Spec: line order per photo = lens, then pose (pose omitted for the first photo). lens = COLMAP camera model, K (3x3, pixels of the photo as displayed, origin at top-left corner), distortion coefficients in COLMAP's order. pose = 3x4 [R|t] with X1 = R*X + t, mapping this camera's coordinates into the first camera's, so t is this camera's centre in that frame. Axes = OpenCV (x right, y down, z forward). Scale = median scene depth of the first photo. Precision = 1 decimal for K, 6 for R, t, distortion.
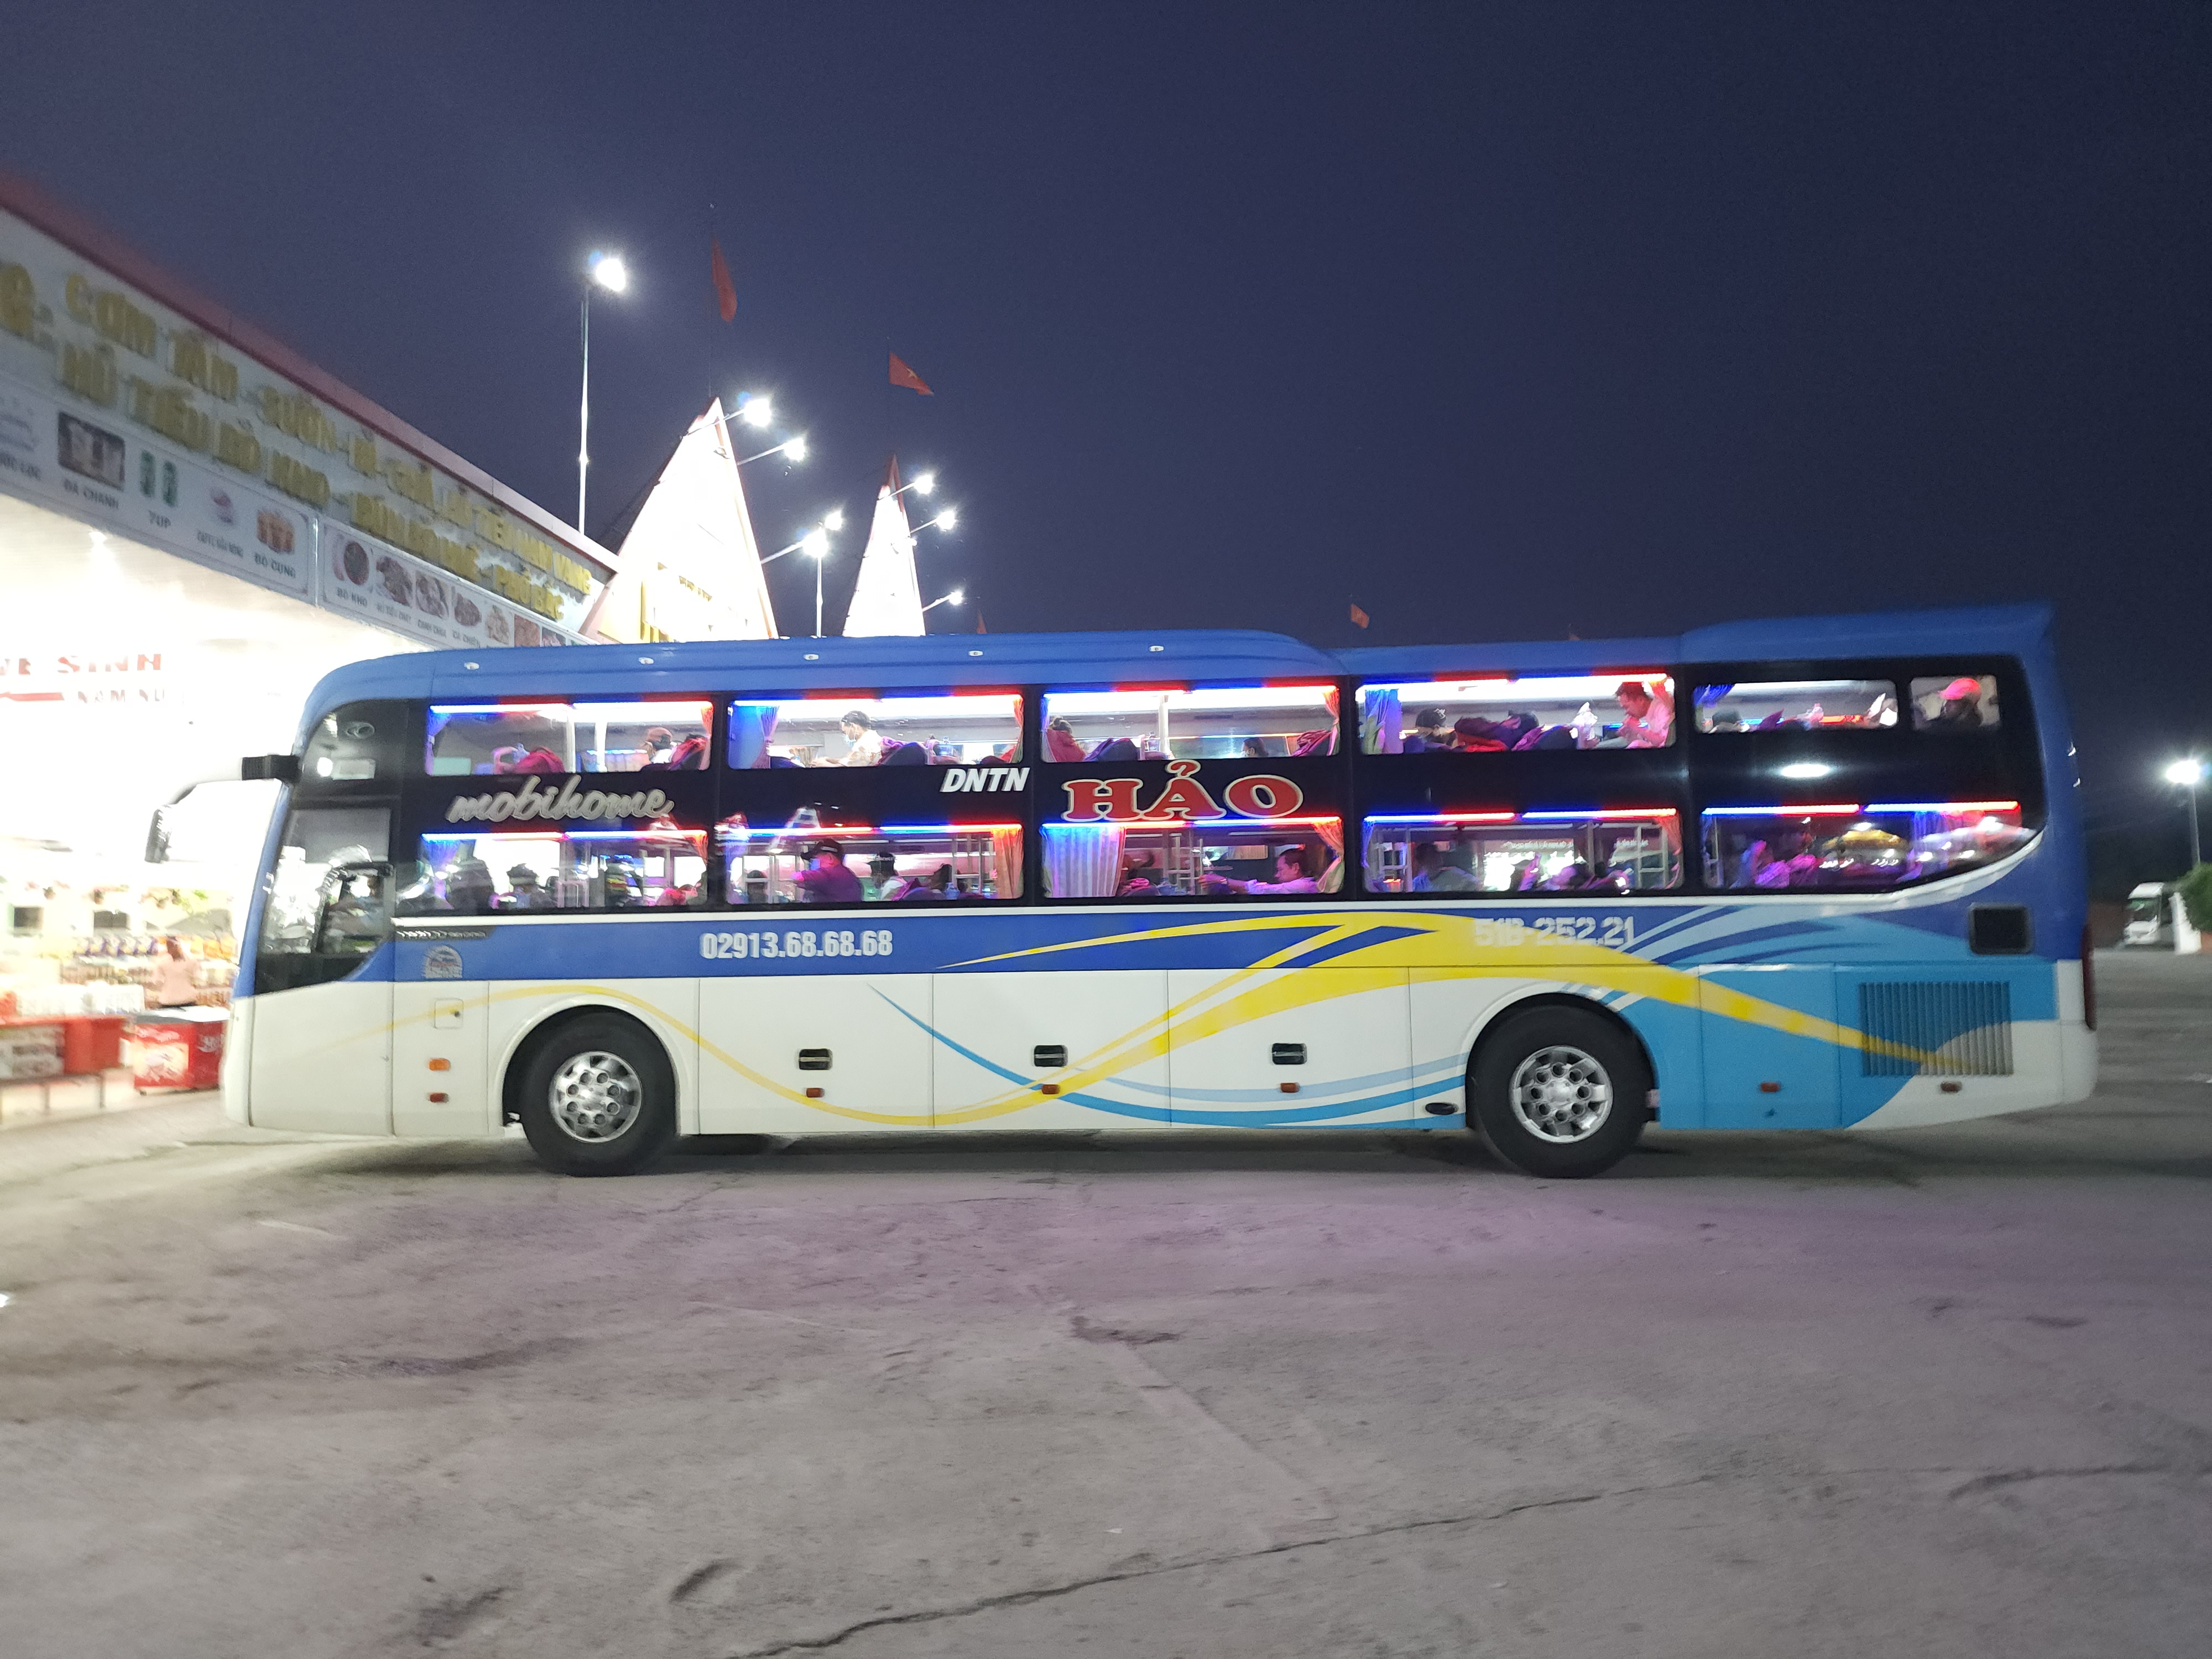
lens RADIAL K [[1481.3, 0, 1108.8], [0, 1481.3, 812.2], [0, 0, 1]] dist [0.054472, -0.011471]
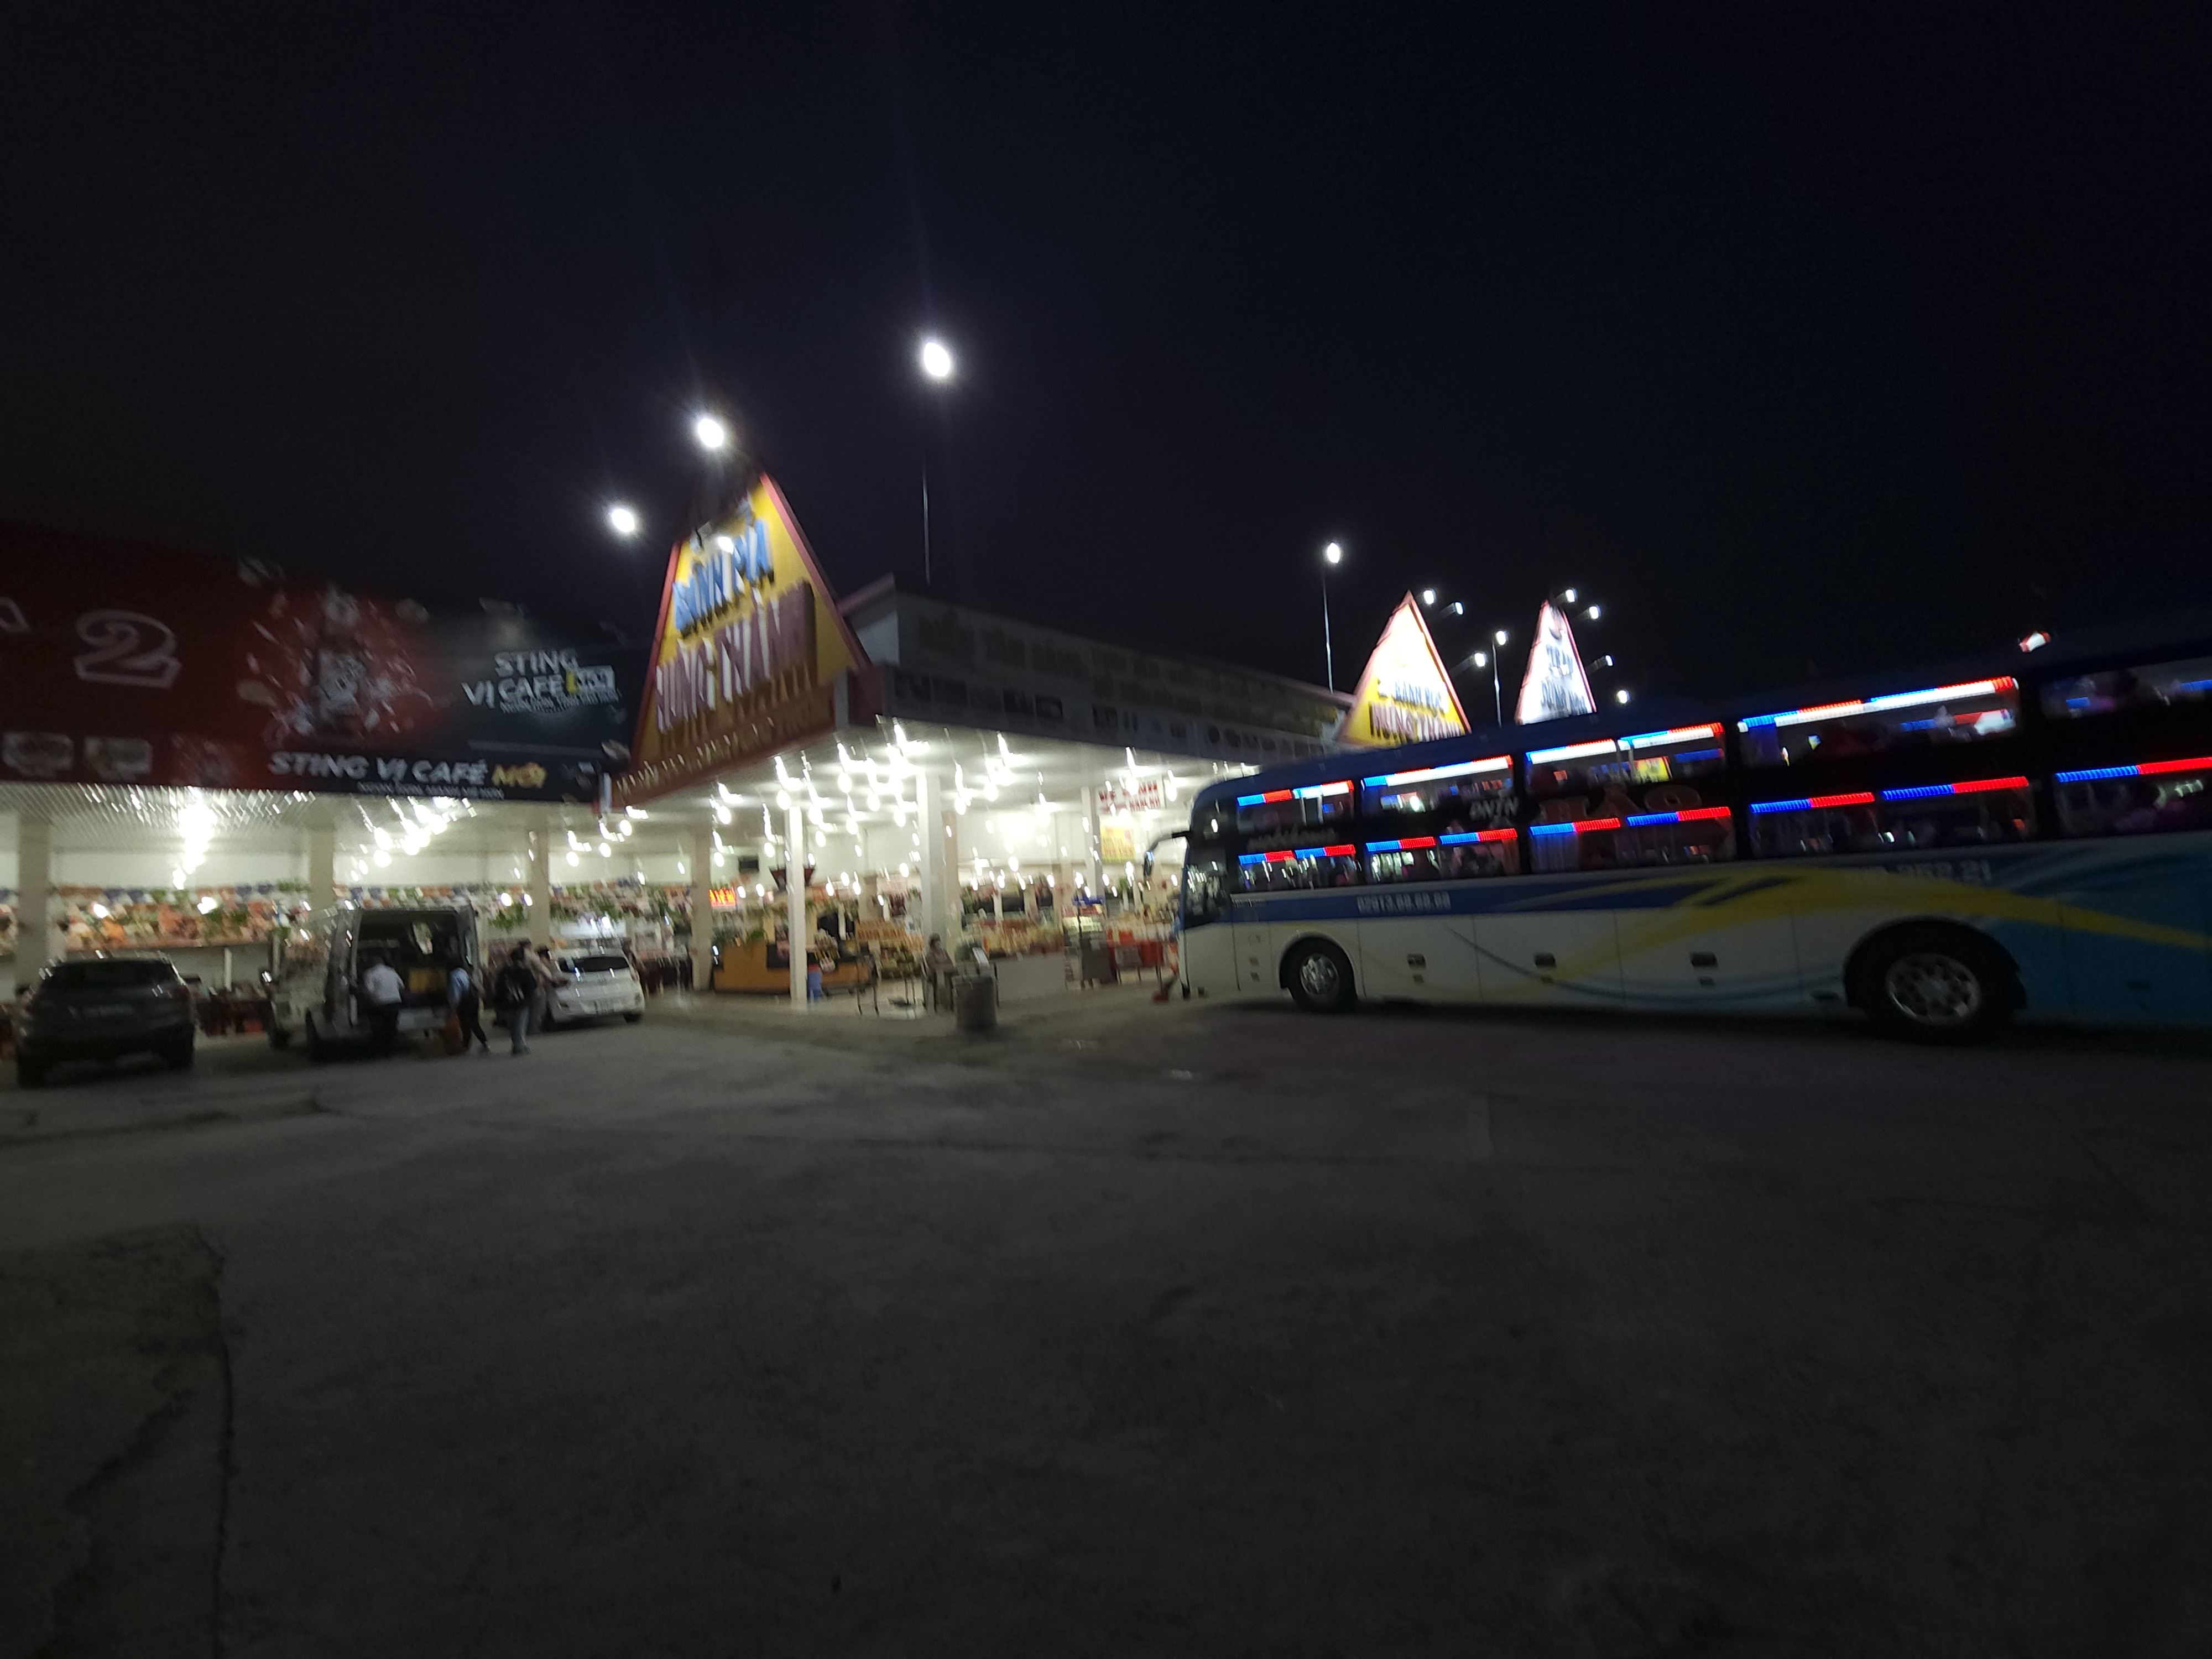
lens RADIAL K [[894.3, 0, 1100.9], [0, 894.3, 844.4], [0, 0, 1]] dist [-0.003569, -0.000543]
pose [[0.749669, -0.079139, -0.657064, 0.266817], [0.103366, 0.994642, -0.001864, -0.024566], [0.653691, -0.066521, 0.753832, -0.130844]]
